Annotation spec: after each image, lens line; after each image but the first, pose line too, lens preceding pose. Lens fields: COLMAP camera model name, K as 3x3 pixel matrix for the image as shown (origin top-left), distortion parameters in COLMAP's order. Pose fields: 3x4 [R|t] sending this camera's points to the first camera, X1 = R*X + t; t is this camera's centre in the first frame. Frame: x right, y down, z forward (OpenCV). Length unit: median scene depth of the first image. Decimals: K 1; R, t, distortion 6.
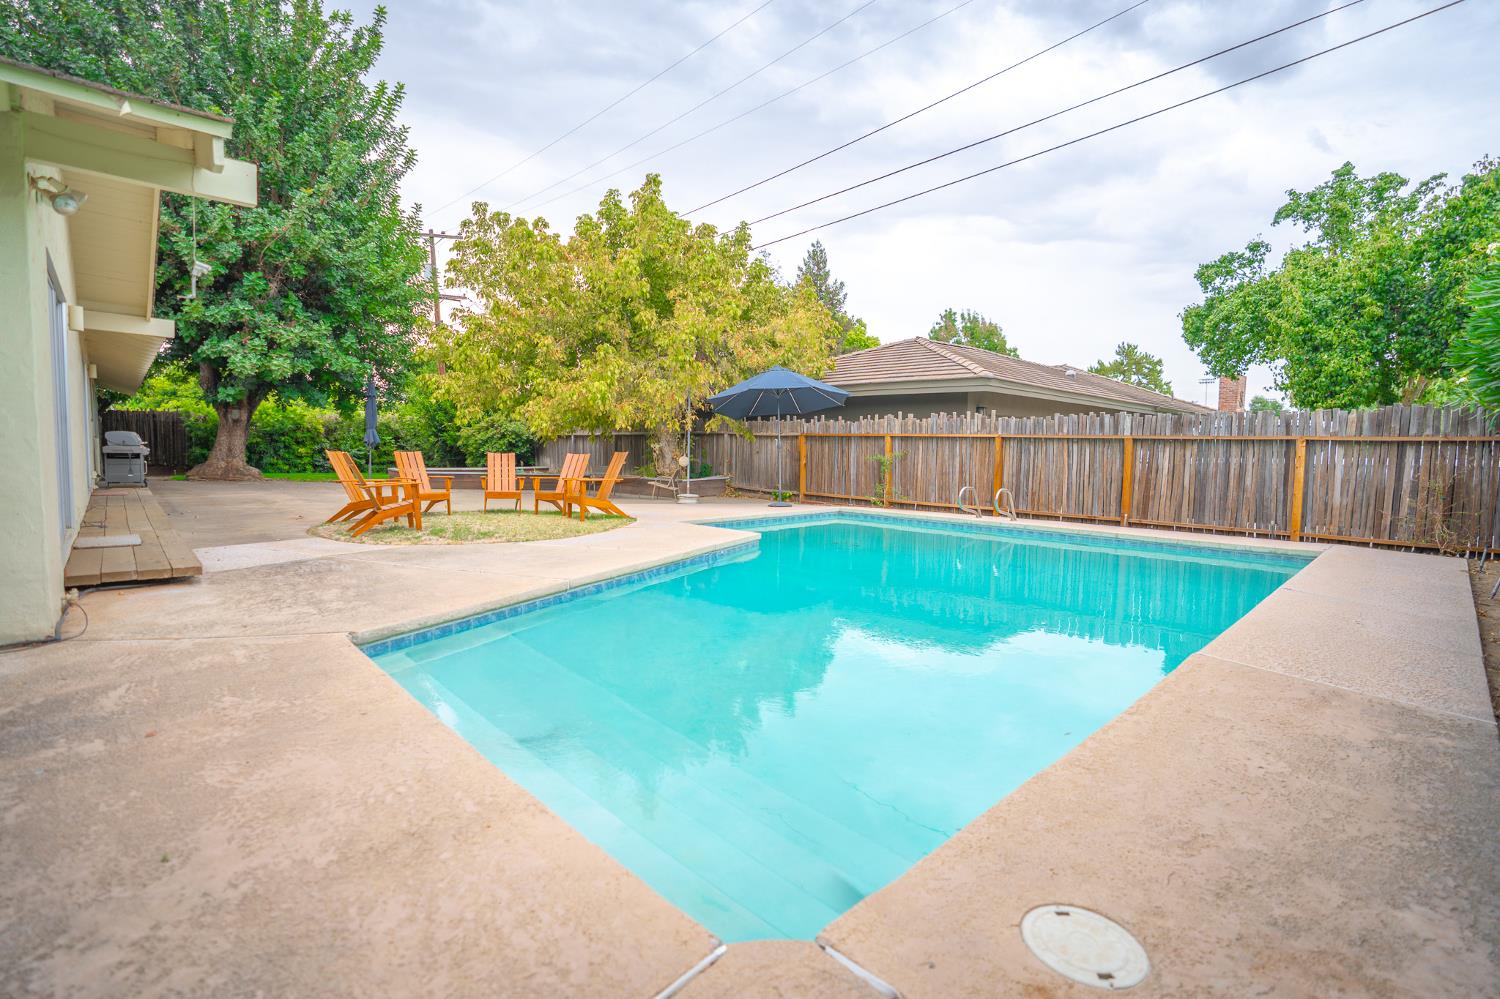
lens RADIAL K [[693.6, 0, 762.6], [0, 693.6, 496.6], [0, 0, 1]] dist [-0.060881, 0.018159]
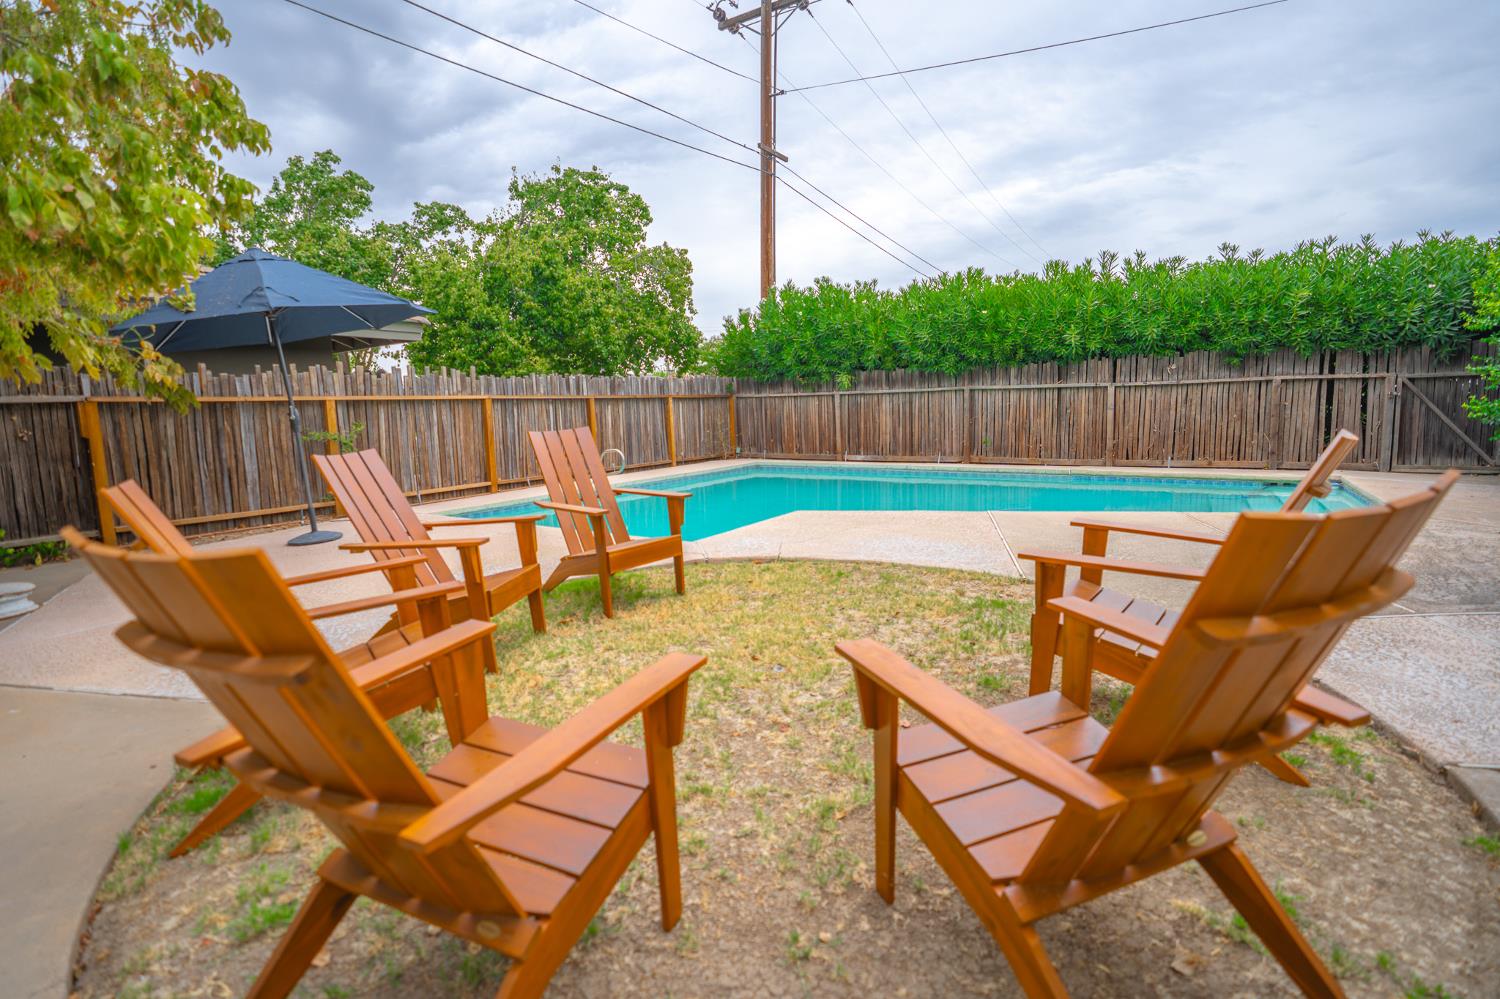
lens RADIAL K [[693.6, 0, 736.0], [0, 693.6, 492.6], [0, 0, 1]] dist [-0.060881, 0.018159]
pose [[-0.204436, -0.128130, 0.970458, -0.502056], [0.096405, 0.983941, 0.150219, -0.063349], [-0.974121, 0.124267, -0.188800, 0.786252]]
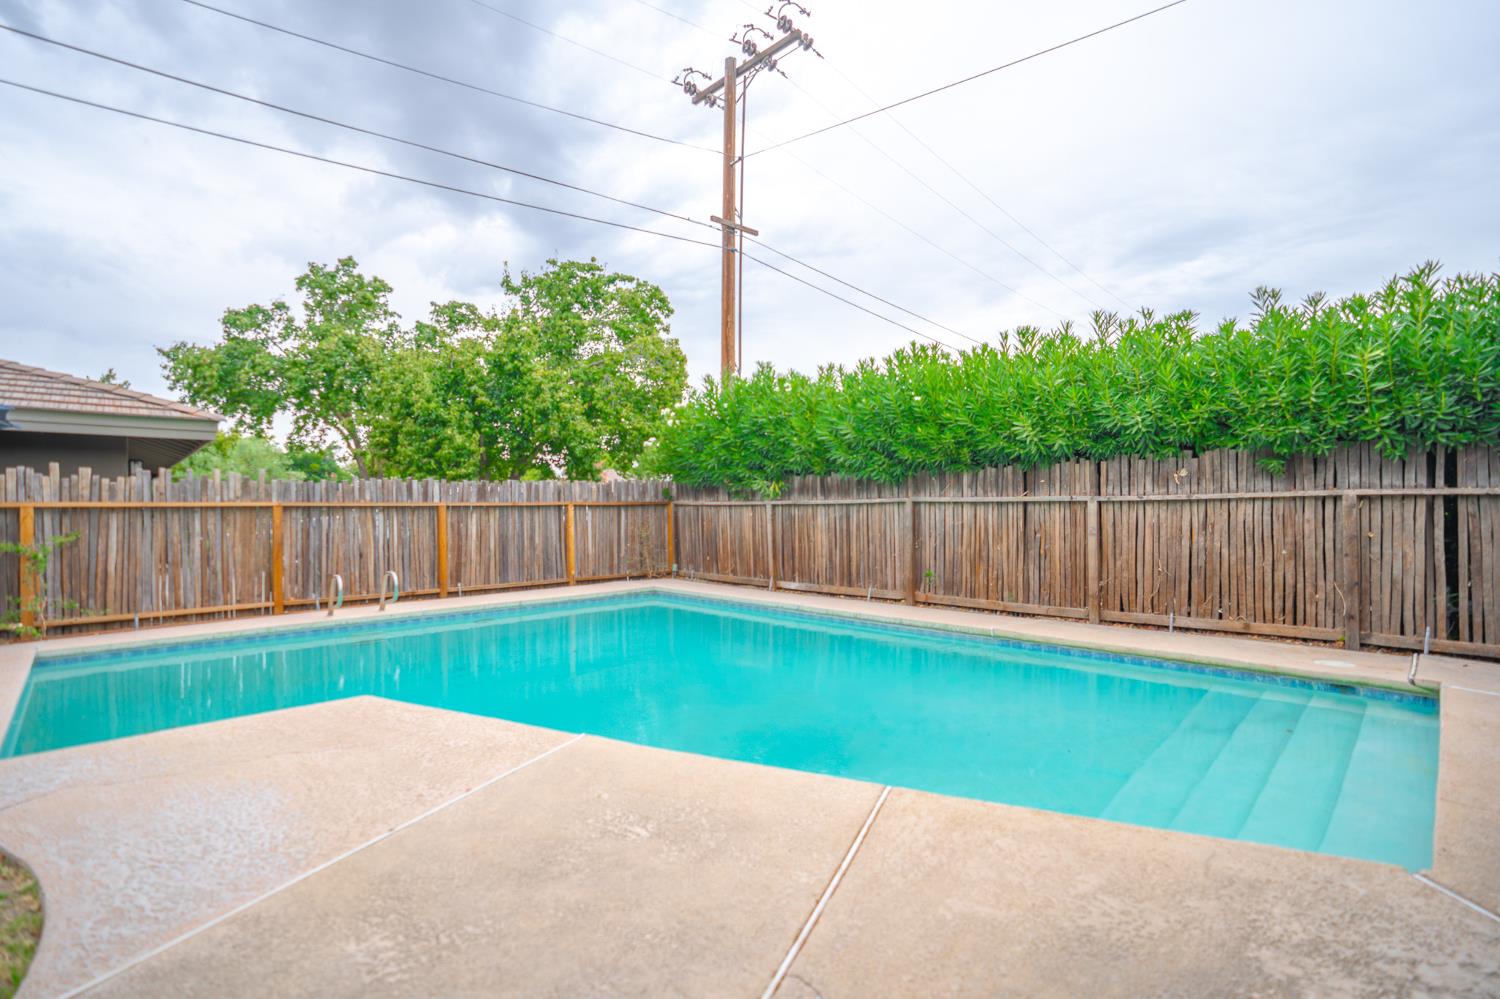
lens RADIAL K [[693.6, 0, 748.0], [0, 693.6, 496.7], [0, 0, 1]] dist [-0.060881, 0.018159]
pose [[0.012790, -0.003008, 0.999914, -0.337042], [0.082961, 0.996551, 0.001937, -0.050193], [-0.996471, 0.082929, 0.012996, 0.435964]]
